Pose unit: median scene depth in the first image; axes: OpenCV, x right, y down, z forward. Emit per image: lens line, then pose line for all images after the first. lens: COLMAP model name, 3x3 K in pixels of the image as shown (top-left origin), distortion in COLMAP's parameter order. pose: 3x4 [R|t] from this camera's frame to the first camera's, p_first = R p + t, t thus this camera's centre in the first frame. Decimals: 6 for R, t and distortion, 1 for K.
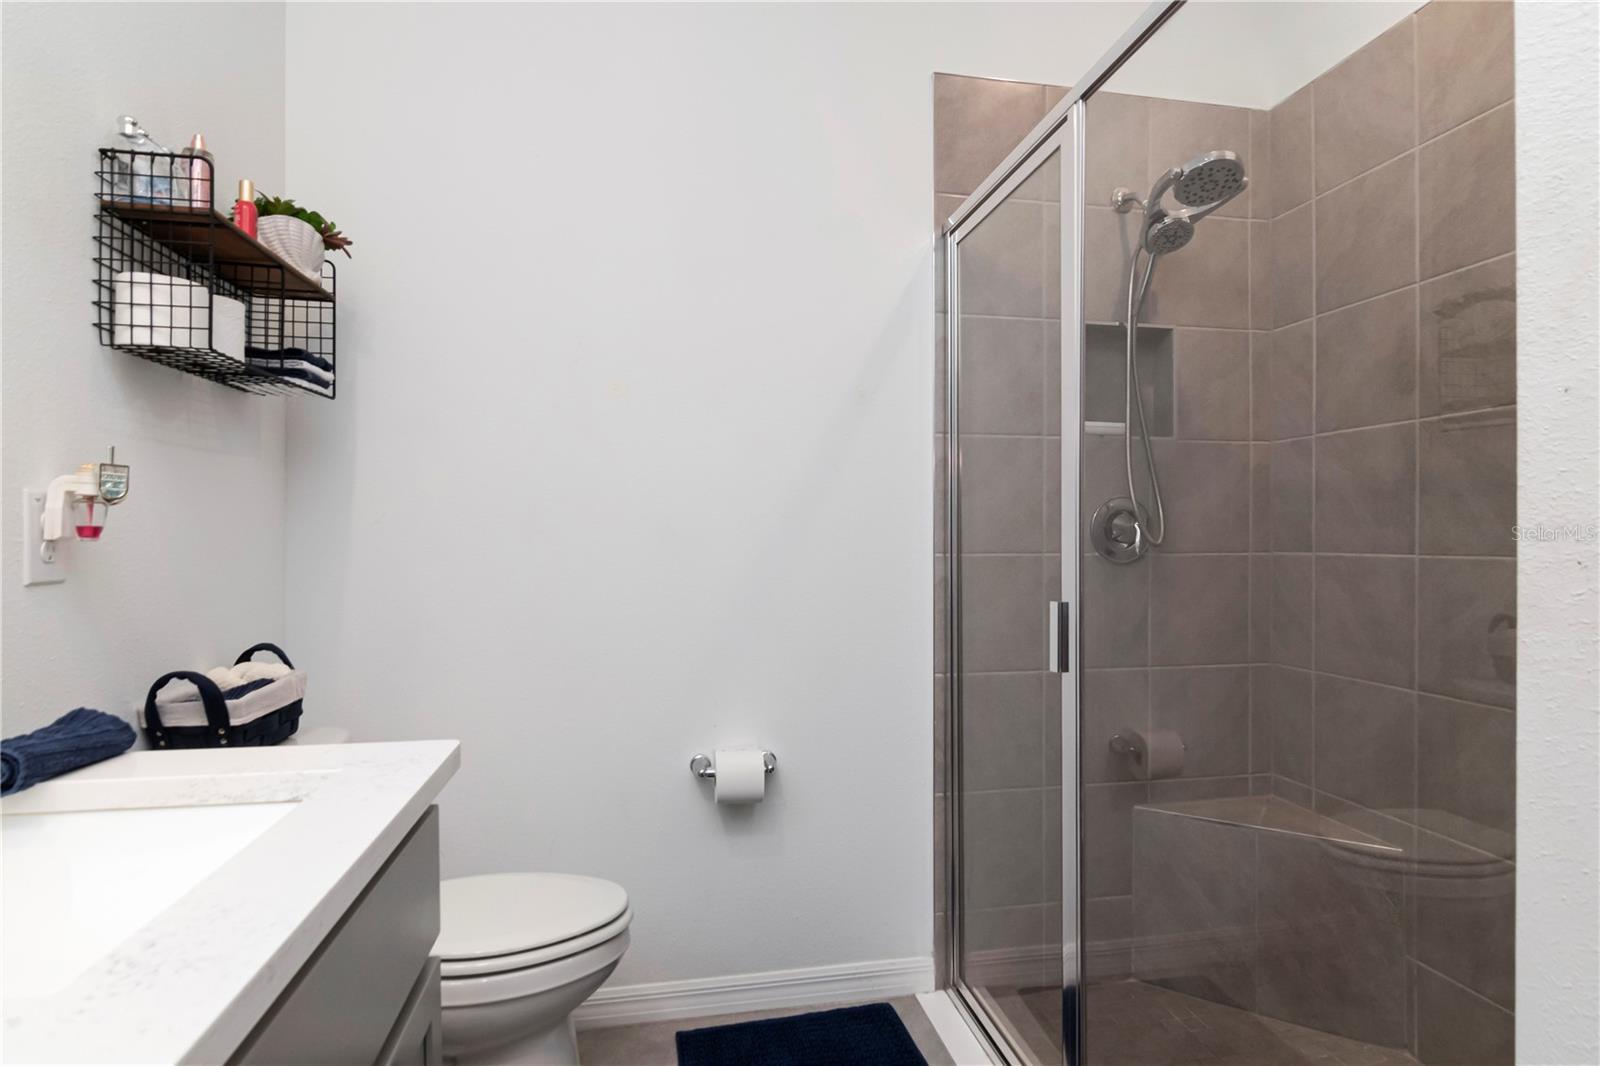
lens RADIAL K [[864.7, 0, 802.0], [0, 864.7, 541.3], [0, 0, 1]] dist [0.022549, -0.022411]
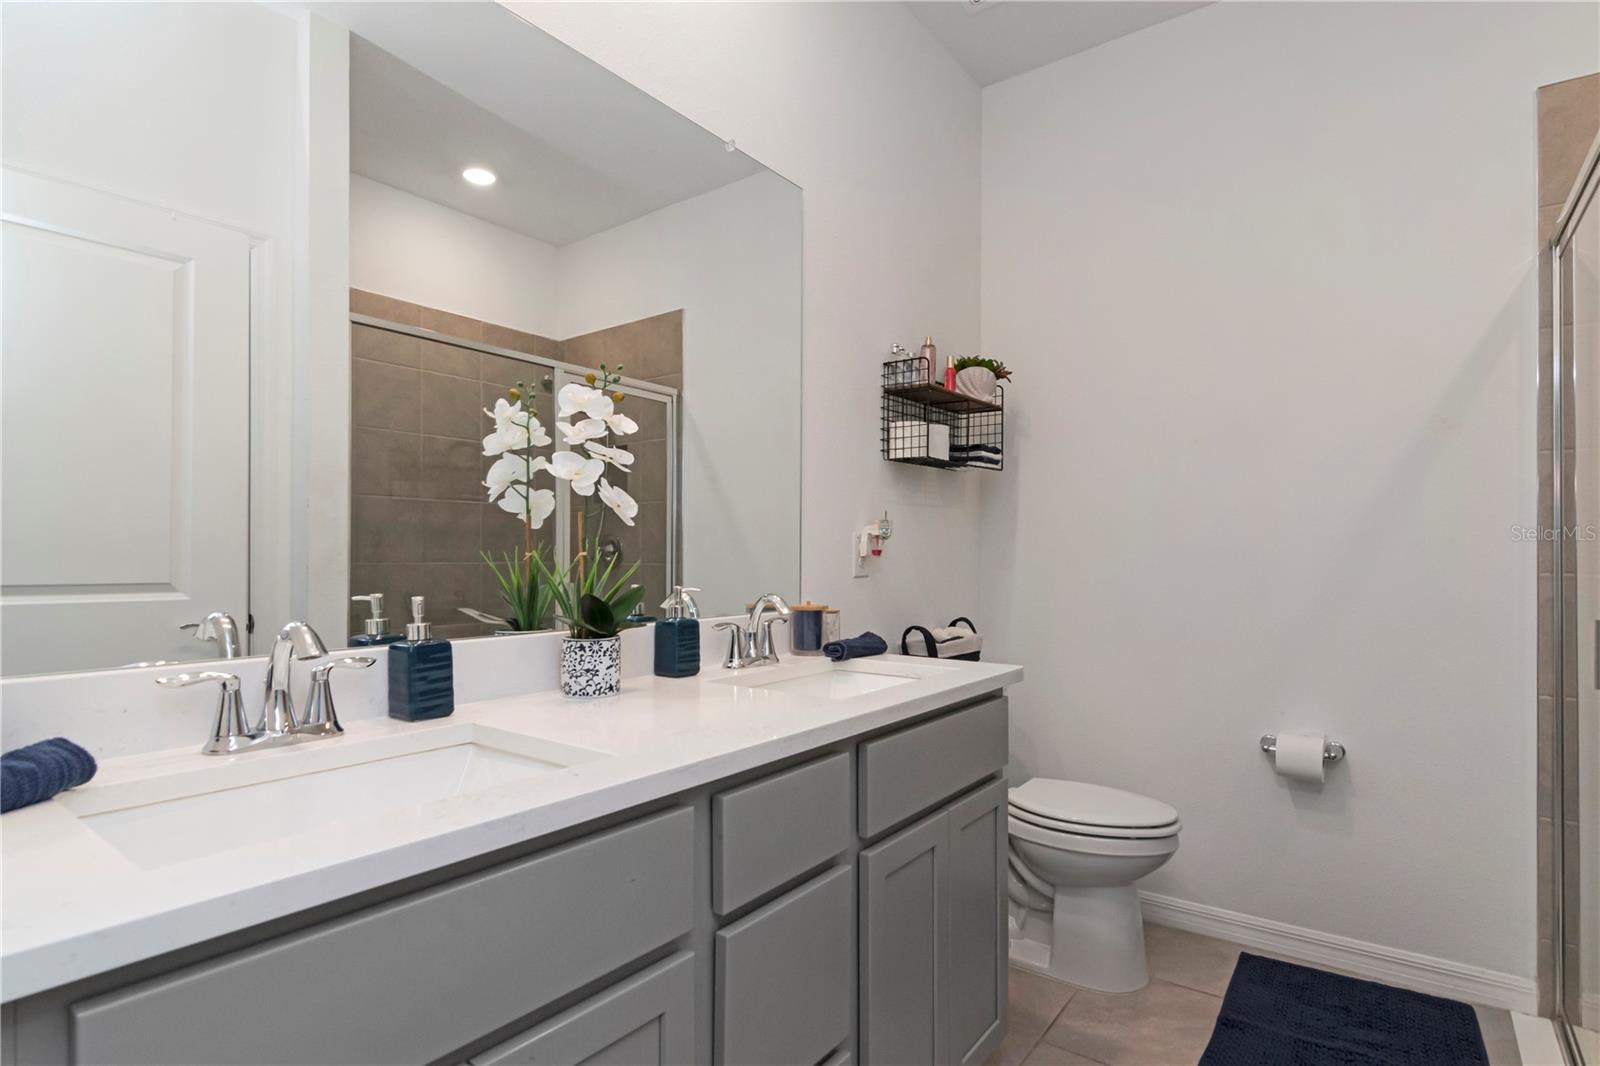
lens RADIAL K [[791.2, 0, 800.0], [0, 791.2, 533.0], [0, 0, 1]] dist [-0.006028, -0.001506]
pose [[0.672574, -0.020510, -0.739745, 0.336690], [-0.005715, 0.999442, -0.032906, 0.003882], [0.740008, 0.026359, 0.672082, -0.301820]]
